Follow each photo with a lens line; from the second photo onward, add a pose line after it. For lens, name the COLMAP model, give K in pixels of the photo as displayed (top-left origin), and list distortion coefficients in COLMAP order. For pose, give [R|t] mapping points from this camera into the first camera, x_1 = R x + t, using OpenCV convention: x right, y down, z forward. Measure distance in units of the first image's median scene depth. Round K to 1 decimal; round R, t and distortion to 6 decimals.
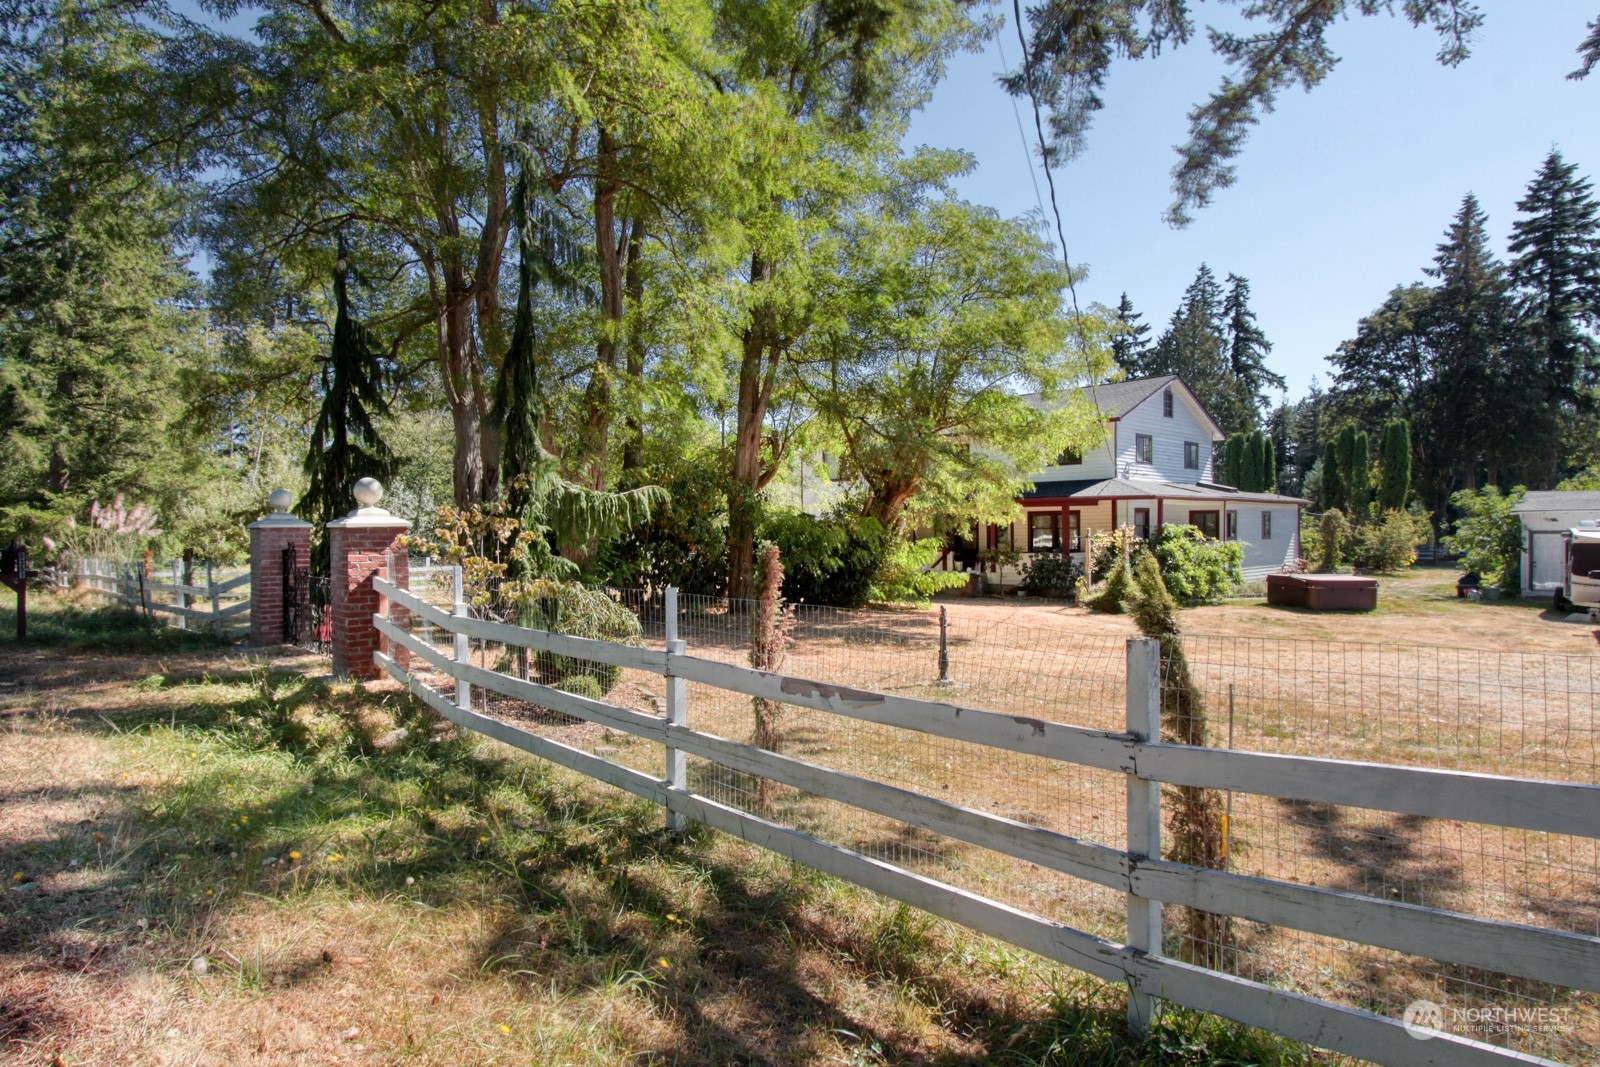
lens RADIAL K [[903.2, 0, 800.0], [0, 903.2, 533.5], [0, 0, 1]] dist [-0.022897, 0.001402]
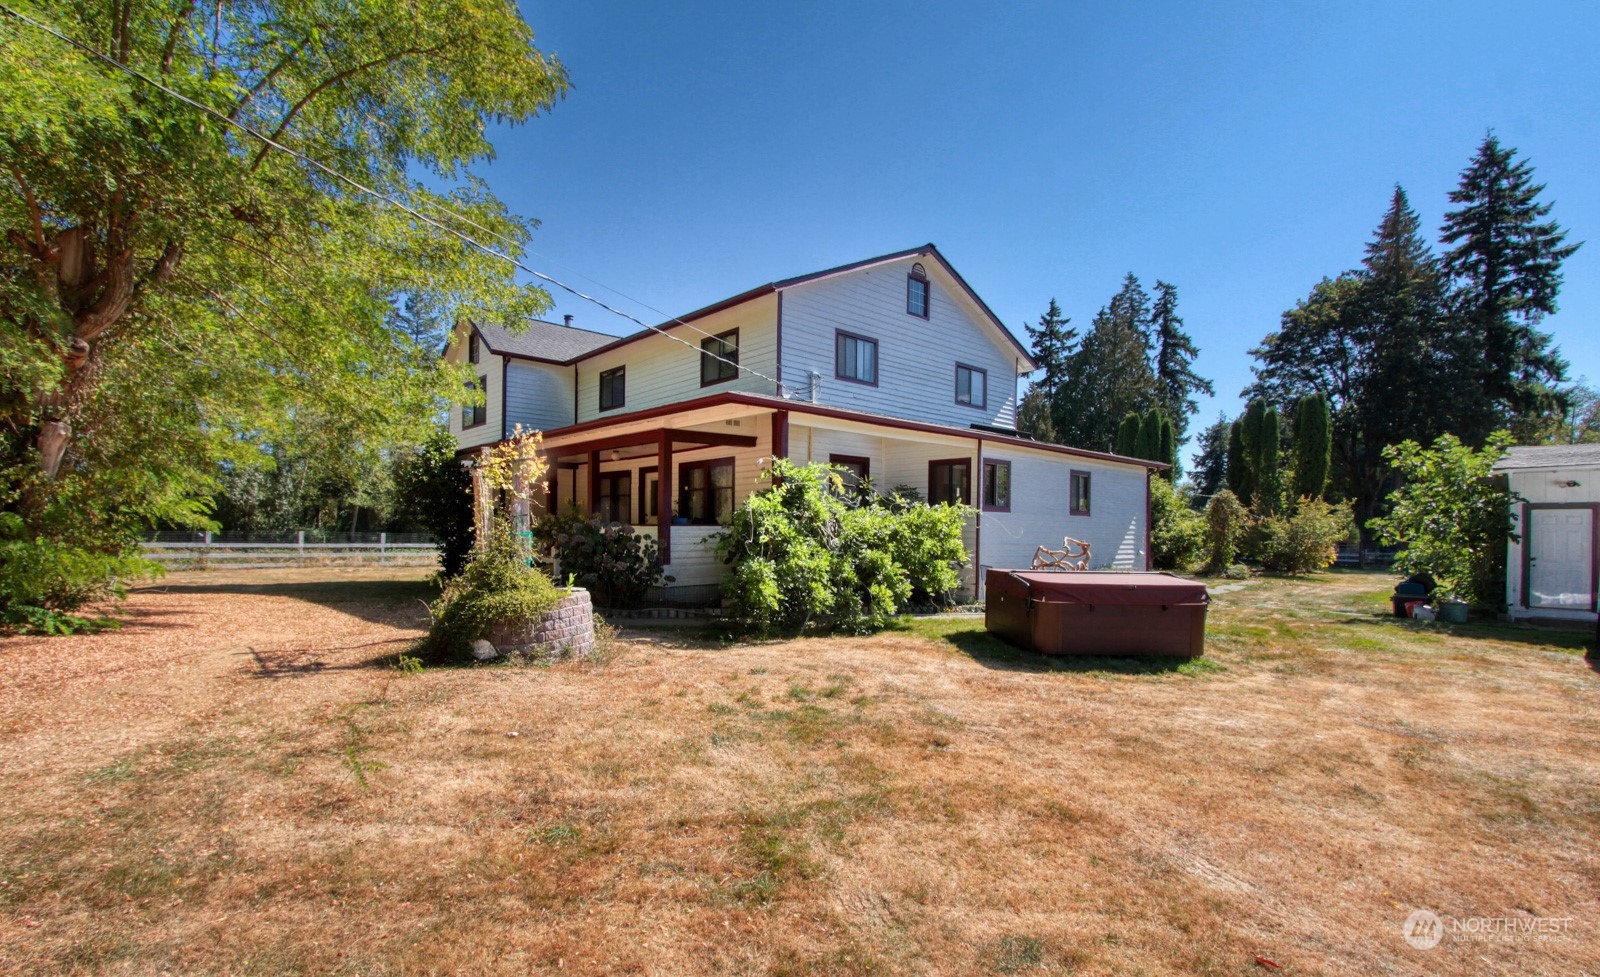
lens RADIAL K [[737.1, 0, 807.5], [0, 737.1, 529.3], [0, 0, 1]] dist [-0.022924, -0.000139]
pose [[0.999272, 0.015664, -0.034793, 0.149448], [-0.016061, 0.999809, -0.011141, 0.010484], [0.034612, 0.011692, 0.999332, 0.207246]]
